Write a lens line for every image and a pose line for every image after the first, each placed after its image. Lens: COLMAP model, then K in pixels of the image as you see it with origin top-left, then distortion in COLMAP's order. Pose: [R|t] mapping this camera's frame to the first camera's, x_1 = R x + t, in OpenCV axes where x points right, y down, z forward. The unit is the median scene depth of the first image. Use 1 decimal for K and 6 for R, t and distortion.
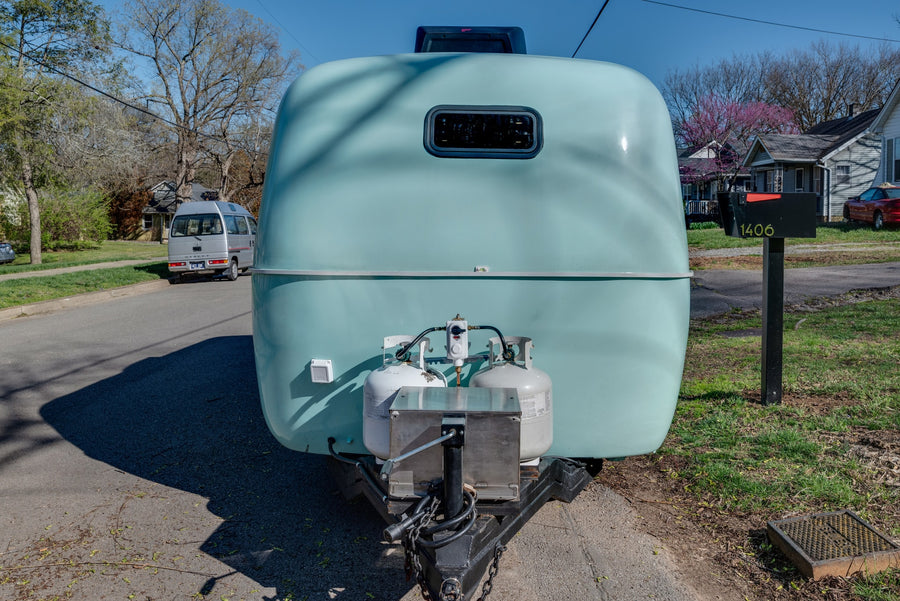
lens RADIAL K [[768.2, 0, 450.9], [0, 768.2, 239.0], [0, 0, 1]] dist [-0.007138, -0.013106]
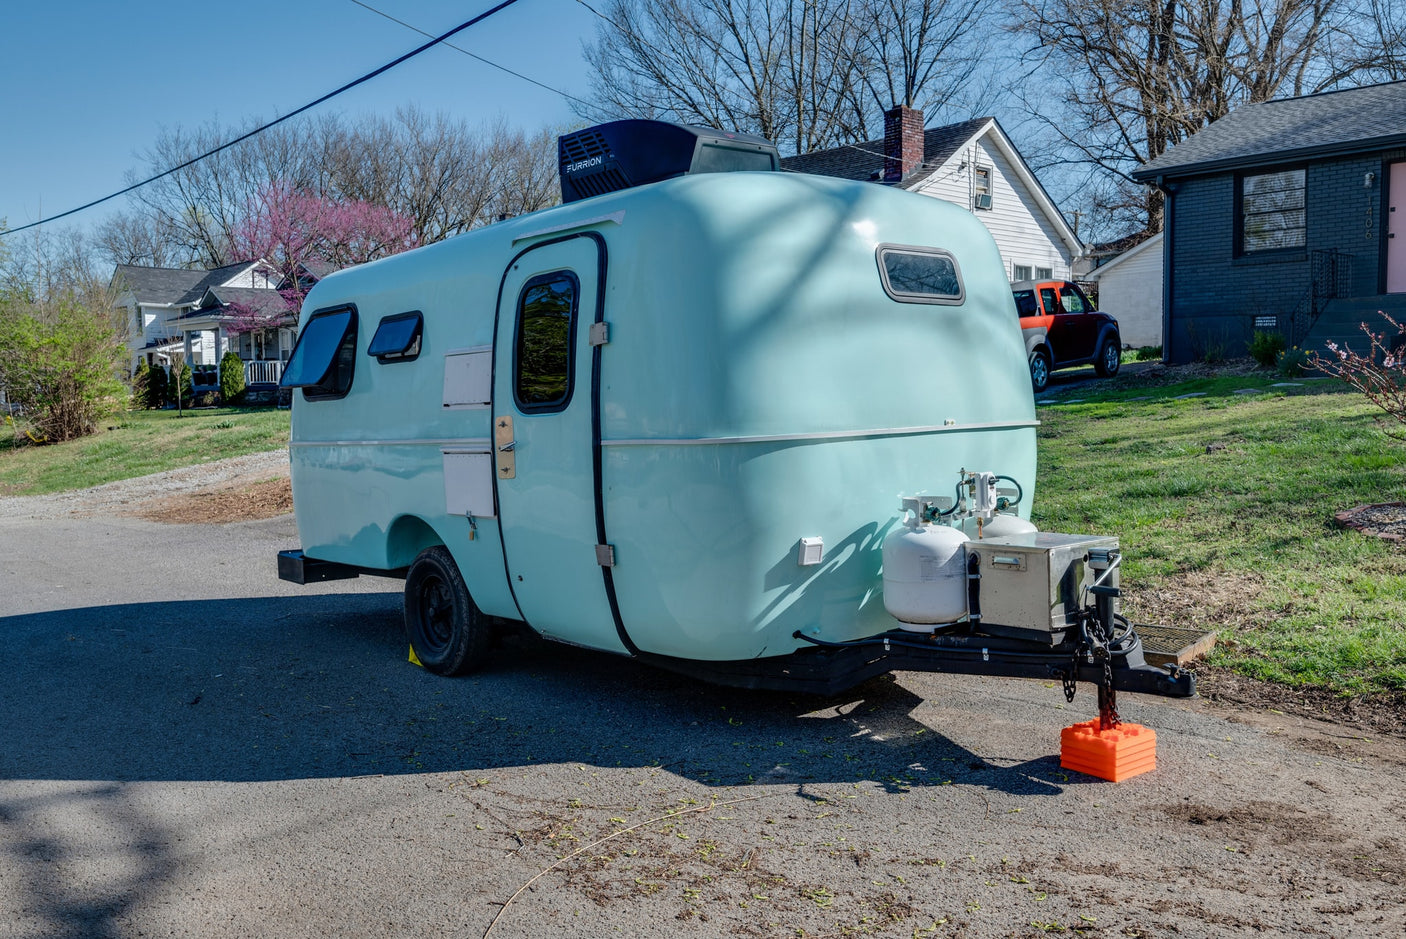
lens RADIAL K [[1298.0, 0, 739.1], [0, 1298.0, 465.7], [0, 0, 1]] dist [0.008124, 0.011377]
pose [[0.752171, -0.066746, 0.655579, -1.177867], [0.046424, 0.997752, 0.048320, 0.000158], [-0.657331, -0.005911, 0.753579, -0.057321]]
